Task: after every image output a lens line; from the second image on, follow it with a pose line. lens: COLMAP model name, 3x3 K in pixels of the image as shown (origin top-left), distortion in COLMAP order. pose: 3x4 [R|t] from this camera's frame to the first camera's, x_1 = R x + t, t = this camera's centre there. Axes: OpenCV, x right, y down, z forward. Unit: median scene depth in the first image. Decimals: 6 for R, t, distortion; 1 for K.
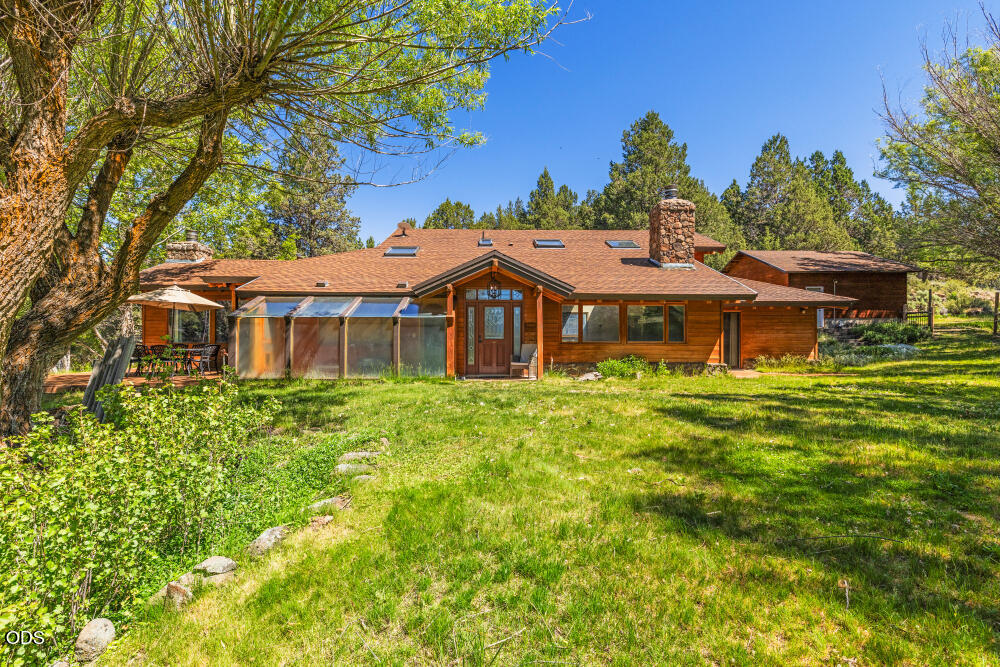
lens RADIAL K [[454.4, 0, 500.0], [0, 454.4, 333.5], [0, 0, 1]] dist [0.003195, 0.000556]
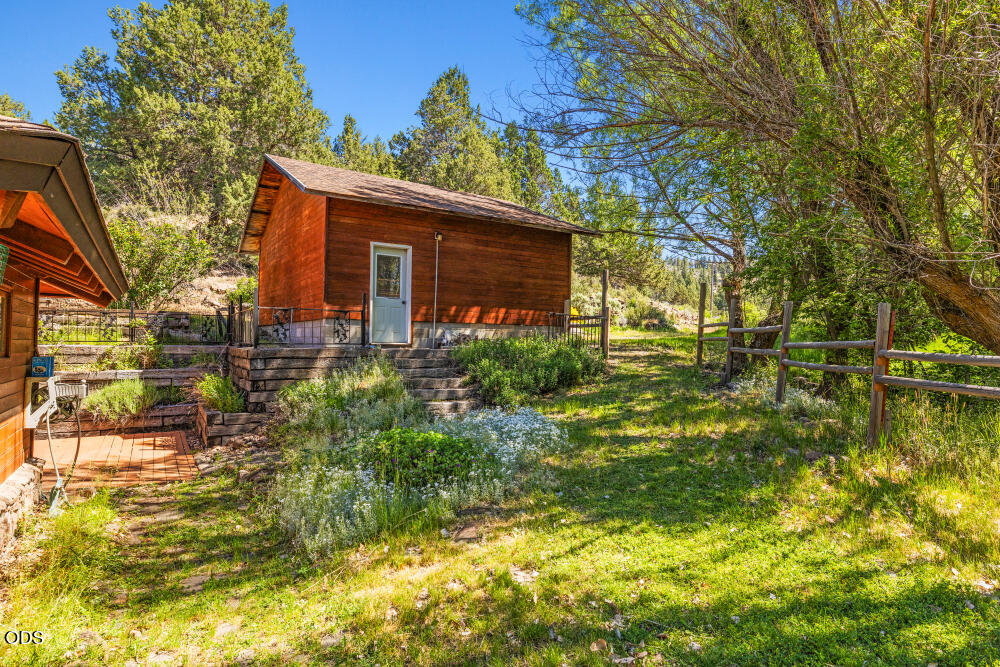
lens RADIAL K [[535.8, 0, 500.0], [0, 535.8, 333.5], [0, 0, 1]] dist [-0.002724, -0.001175]
pose [[0.854000, 0.023039, 0.519762, 0.520827], [-0.016074, 0.999711, -0.017903, -0.016217], [-0.520024, 0.006934, 0.854123, 0.536054]]
